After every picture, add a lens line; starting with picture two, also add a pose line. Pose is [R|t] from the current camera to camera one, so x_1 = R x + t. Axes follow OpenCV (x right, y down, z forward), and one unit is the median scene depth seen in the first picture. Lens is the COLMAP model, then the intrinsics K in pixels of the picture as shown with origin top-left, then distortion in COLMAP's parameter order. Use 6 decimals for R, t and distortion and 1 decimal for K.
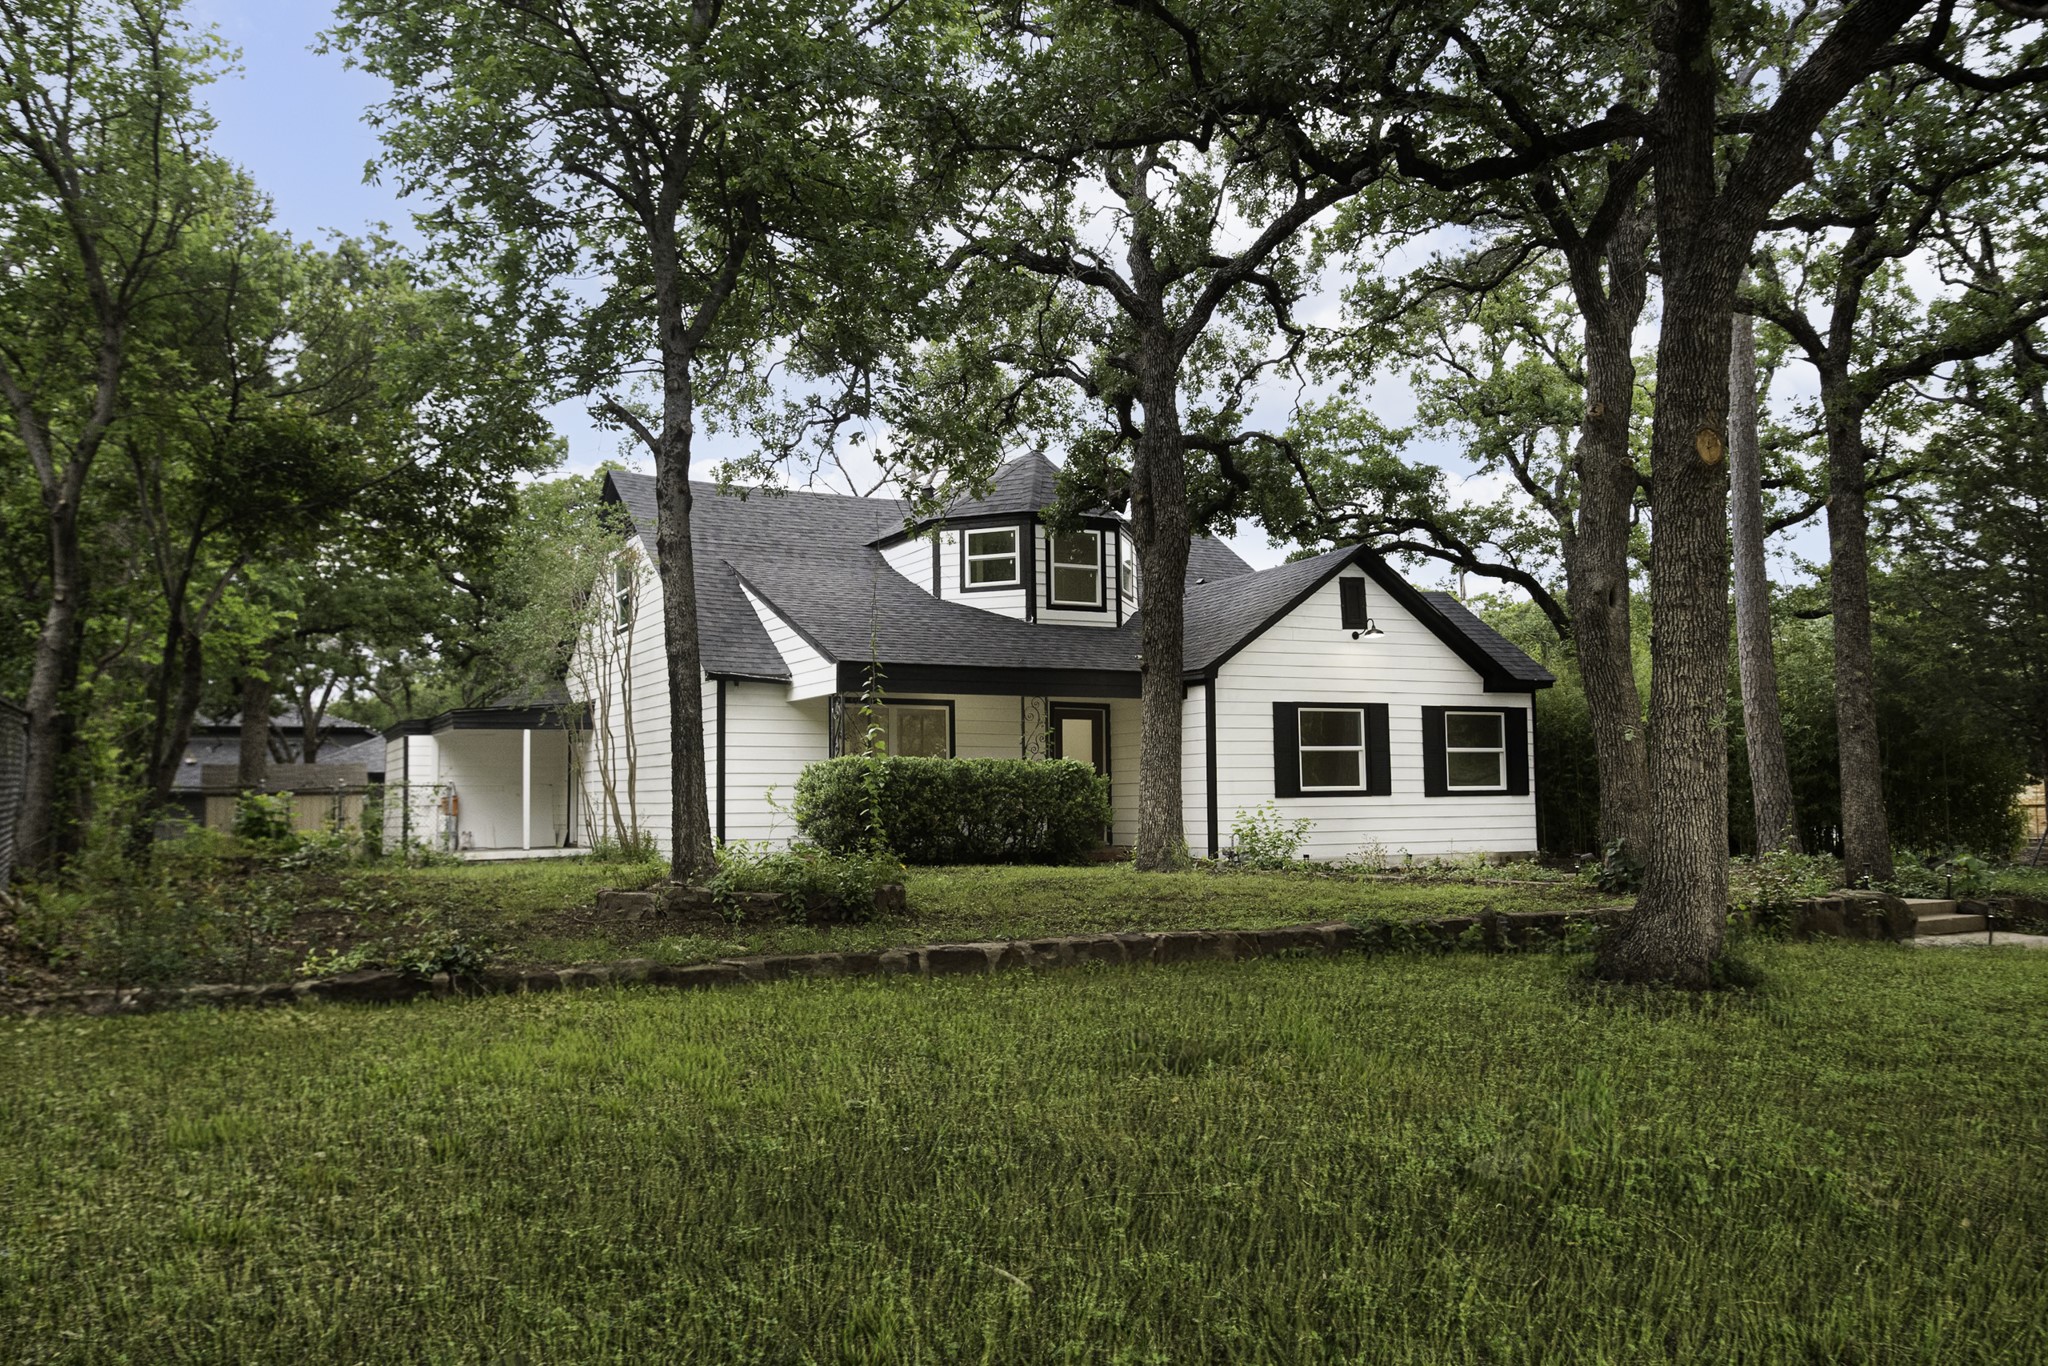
lens RADIAL K [[1684.2, 0, 1028.0], [0, 1684.2, 687.4], [0, 0, 1]] dist [0.005004, 0.005231]
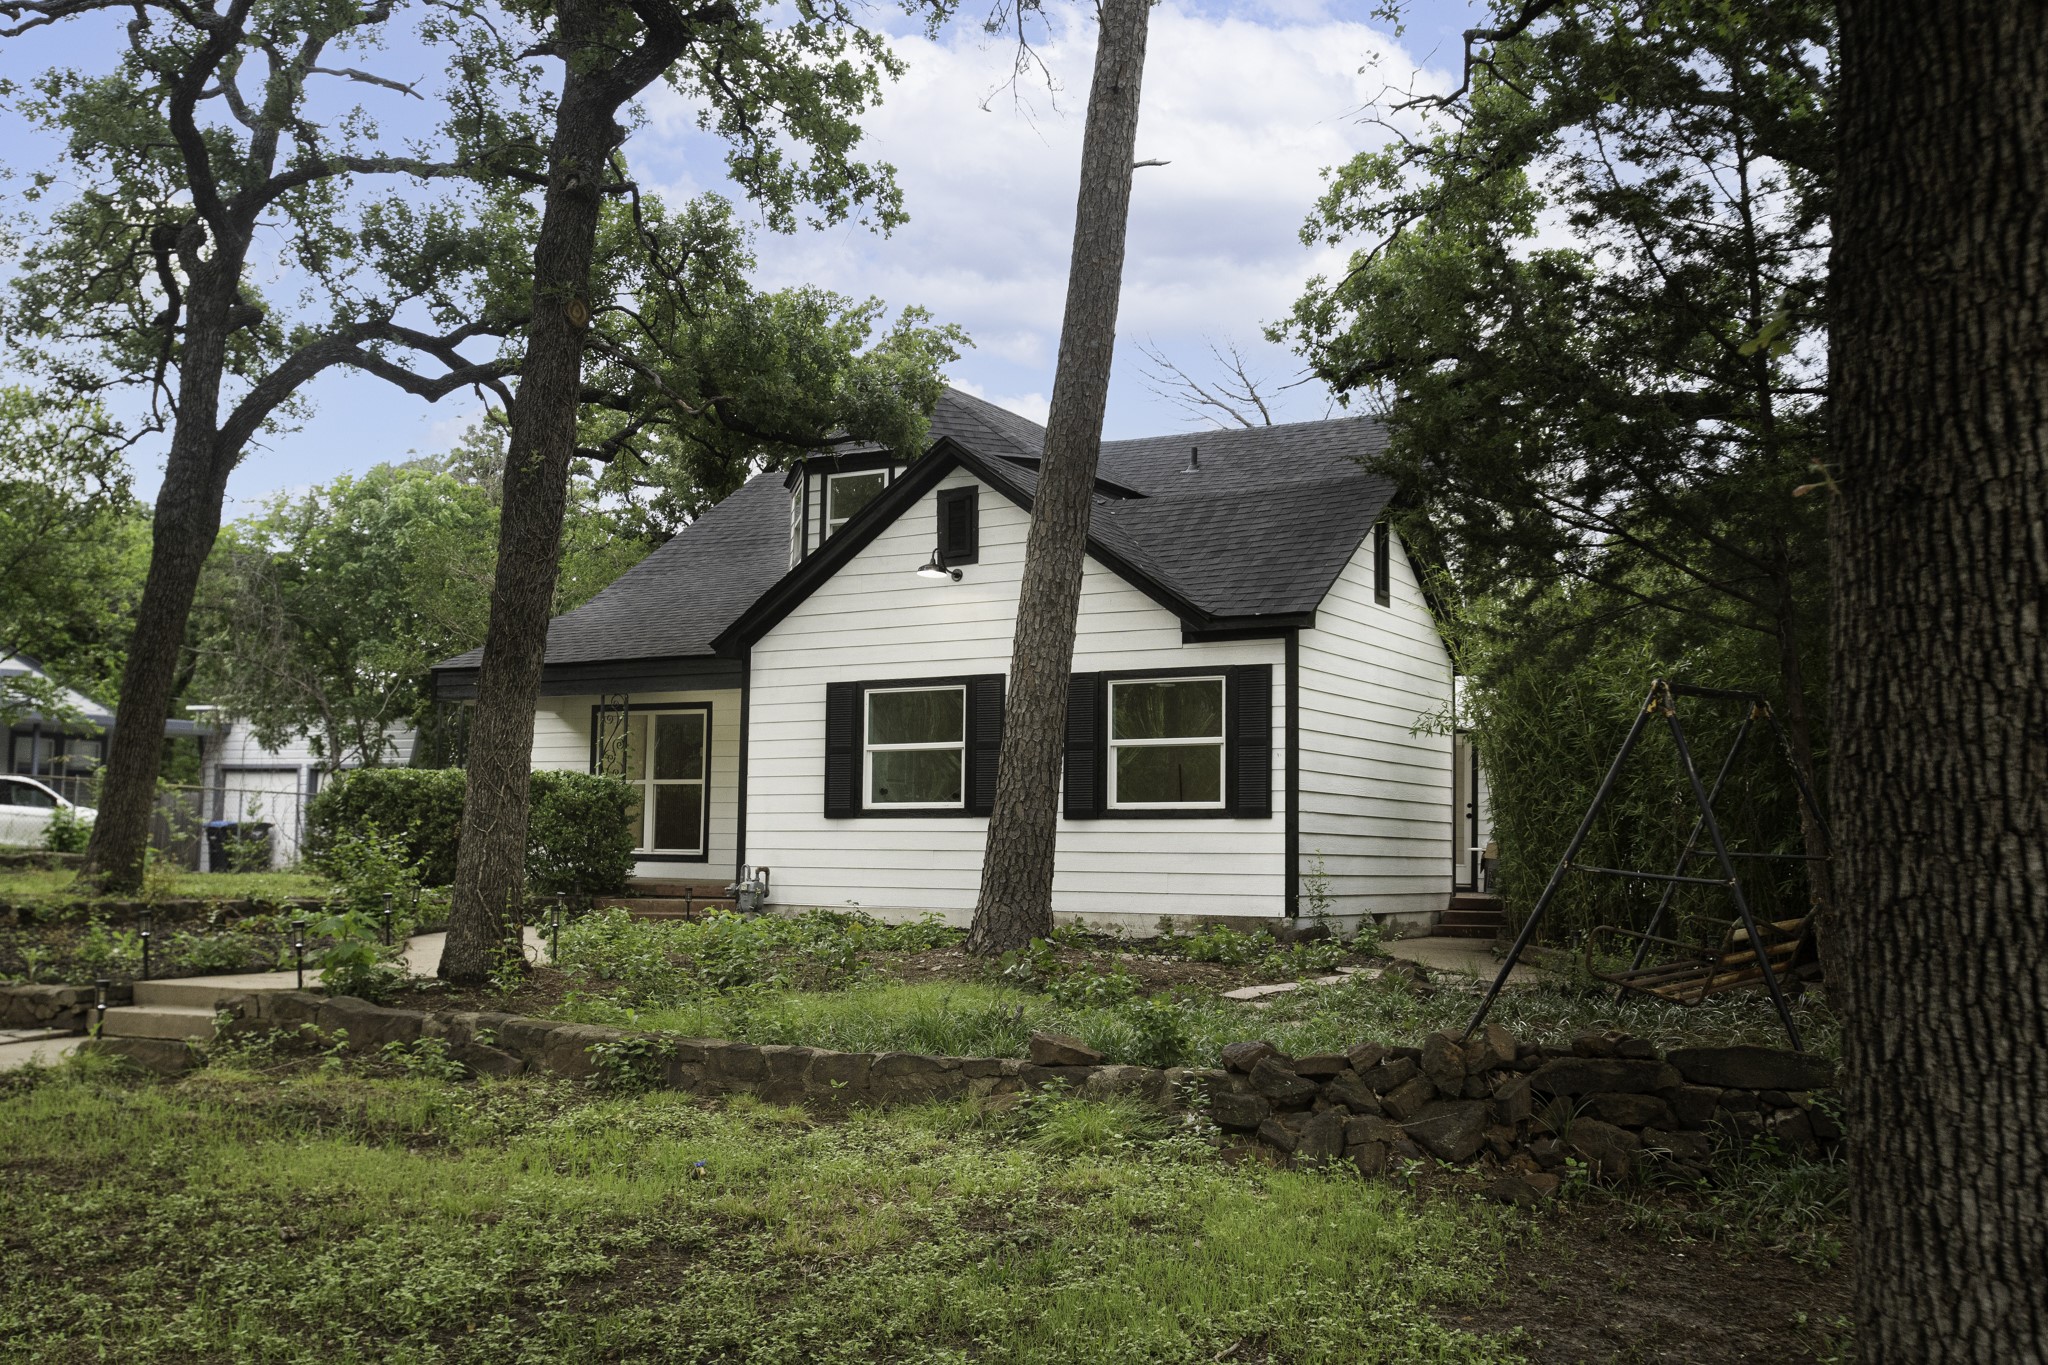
lens RADIAL K [[1987.6, 0, 1026.3], [0, 1987.6, 678.1], [0, 0, 1]] dist [-0.003105, 0.000000]
pose [[0.529530, -0.057650, -0.846330, 0.843782], [0.041567, 0.998253, -0.041991, 0.042489], [0.847272, -0.012944, 0.531001, 0.588098]]
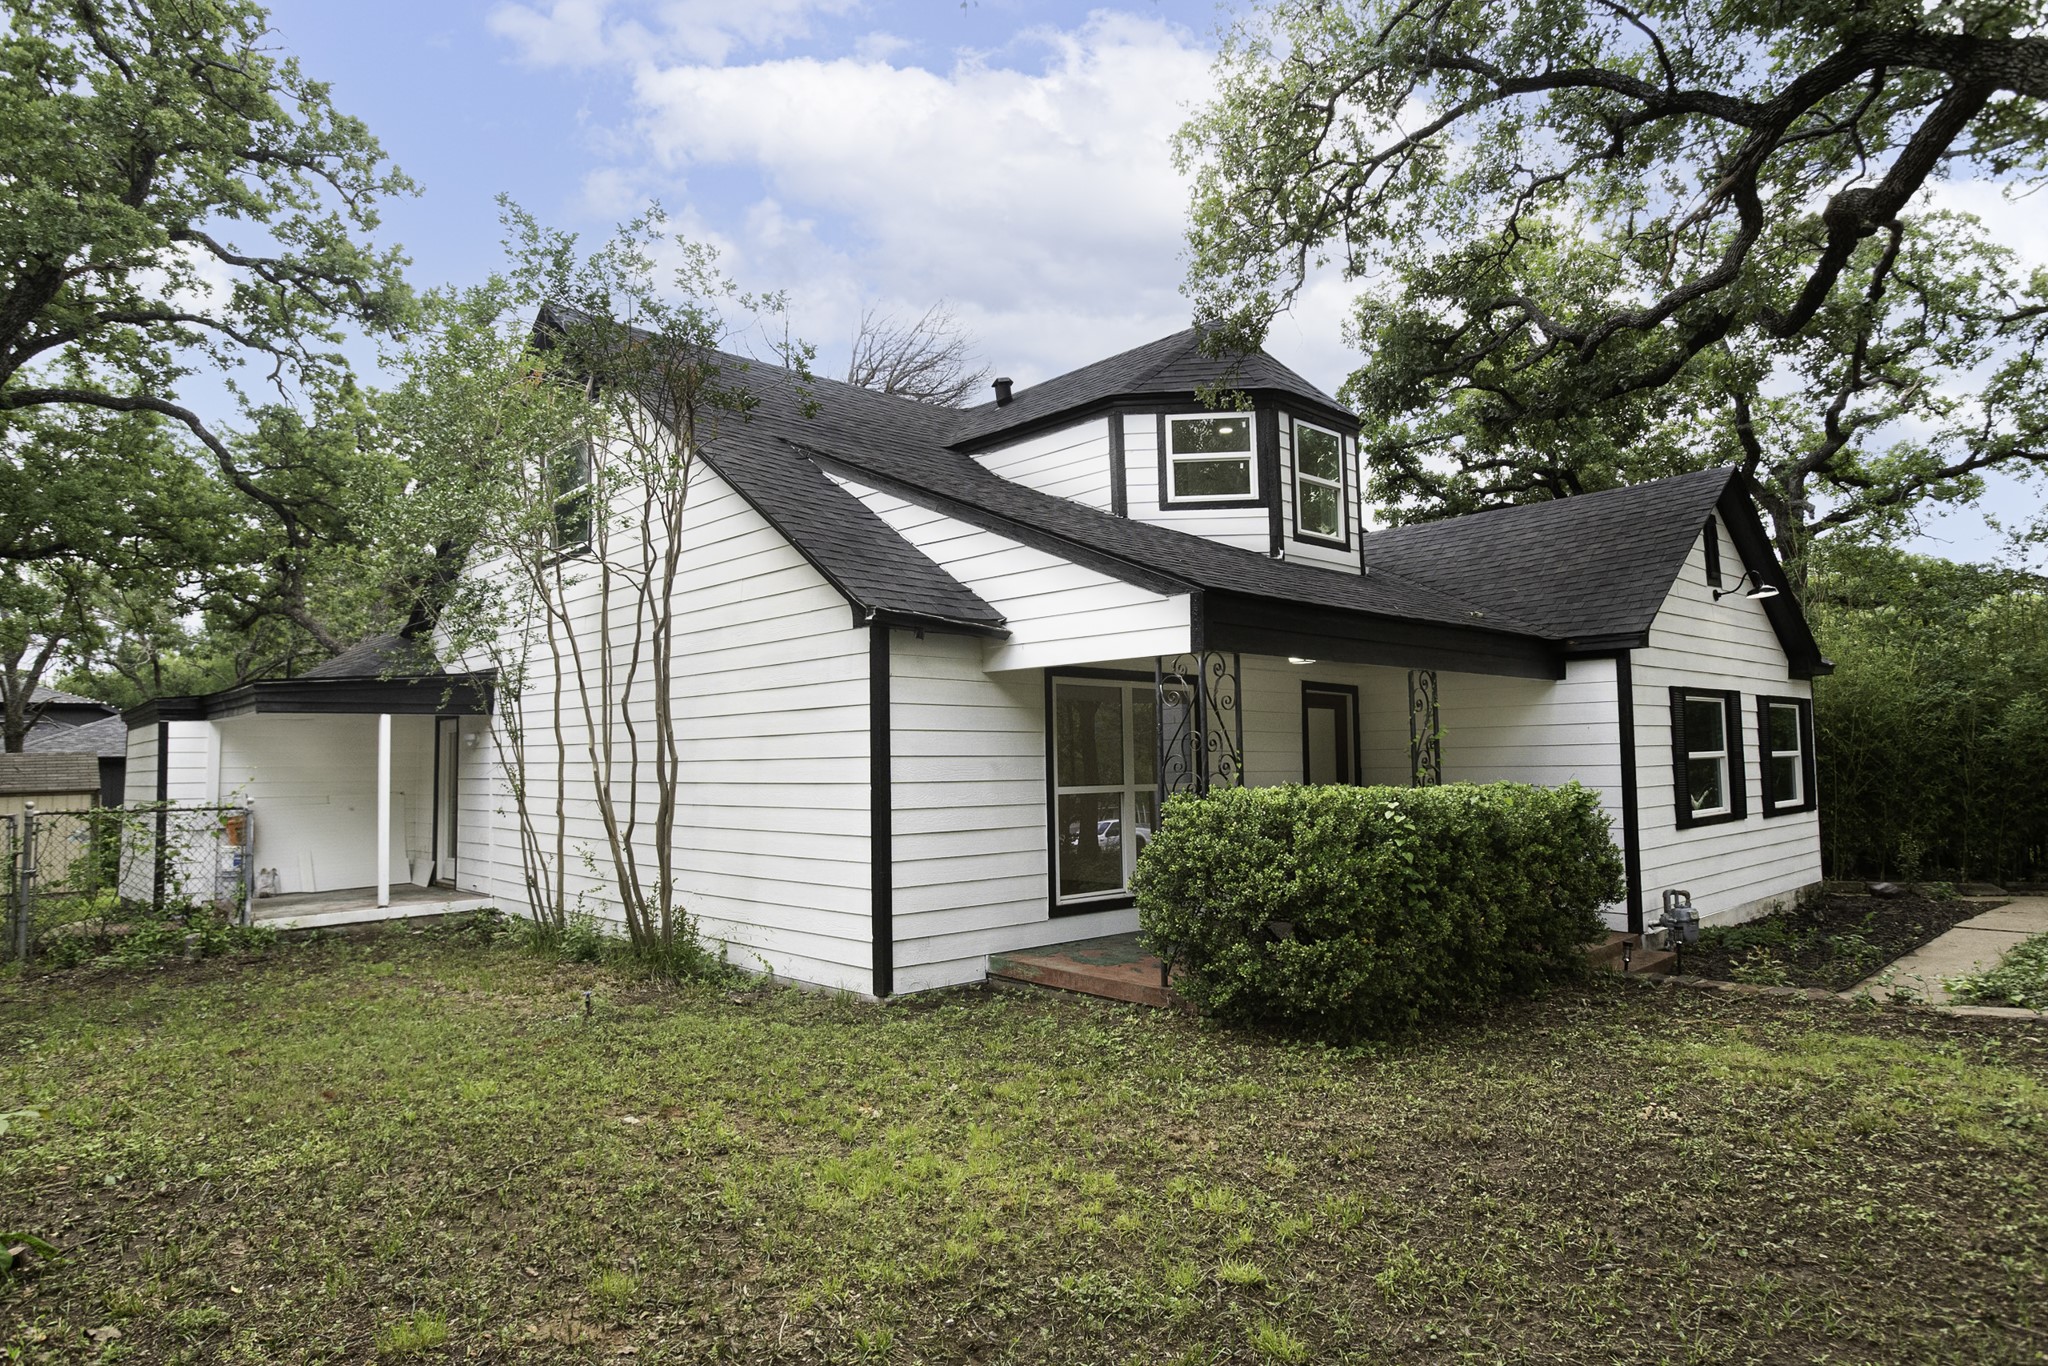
lens RADIAL K [[1220.2, 0, 1034.1], [0, 1220.2, 681.8], [0, 0, 1]] dist [-0.024241, 0.001582]
pose [[0.960939, 0.016345, 0.276277, -0.215975], [-0.016538, 0.999862, -0.001634, 0.011002], [-0.276266, -0.002999, 0.961077, 0.570789]]
